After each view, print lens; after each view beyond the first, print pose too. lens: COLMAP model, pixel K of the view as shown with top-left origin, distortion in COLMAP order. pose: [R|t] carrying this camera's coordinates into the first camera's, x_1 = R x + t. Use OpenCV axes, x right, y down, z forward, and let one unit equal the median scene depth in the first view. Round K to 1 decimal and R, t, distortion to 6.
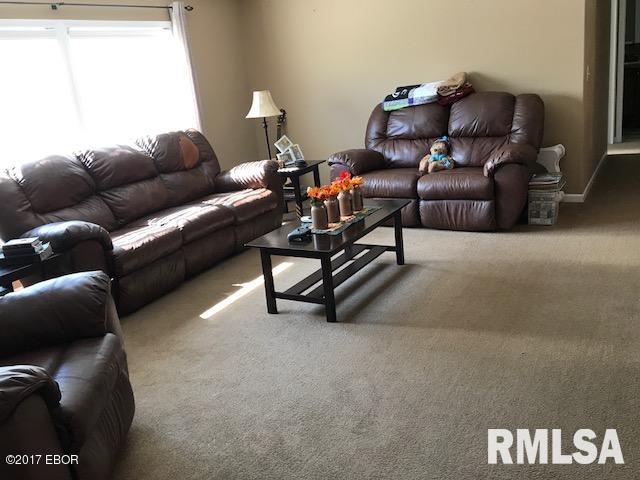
lens RADIAL K [[601.0, 0, 320.0], [0, 601.0, 240.0], [0, 0, 1]] dist [0.029039, -0.024704]
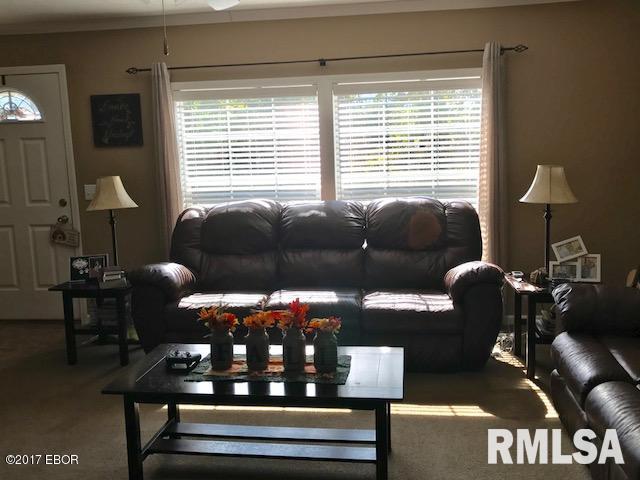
lens RADIAL K [[601.0, 0, 320.0], [0, 601.0, 240.0], [0, 0, 1]] dist [0.029039, -0.024704]
pose [[0.380376, 0.218142, -0.898737, 0.520851], [-0.265878, 0.956553, 0.119646, -0.221604], [0.885789, 0.193444, 0.421849, 0.627860]]
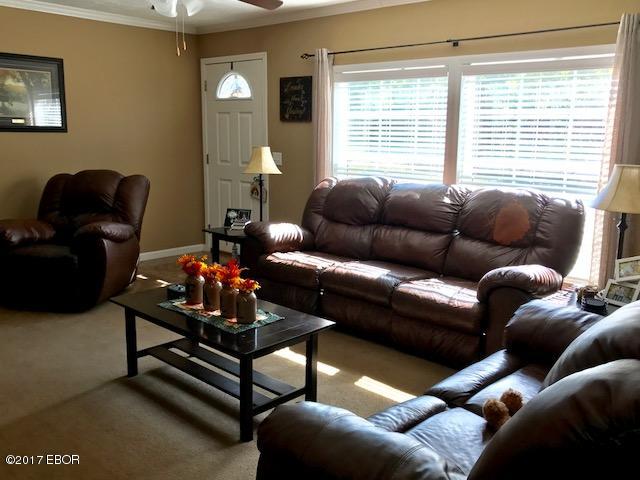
lens RADIAL K [[601.0, 0, 320.0], [0, 601.0, 240.0], [0, 0, 1]] dist [0.029039, -0.024704]
pose [[-0.227607, 0.276148, -0.933776, 0.619268], [-0.261902, 0.906248, 0.331846, -0.361863], [0.937871, 0.320088, -0.133944, 1.022880]]
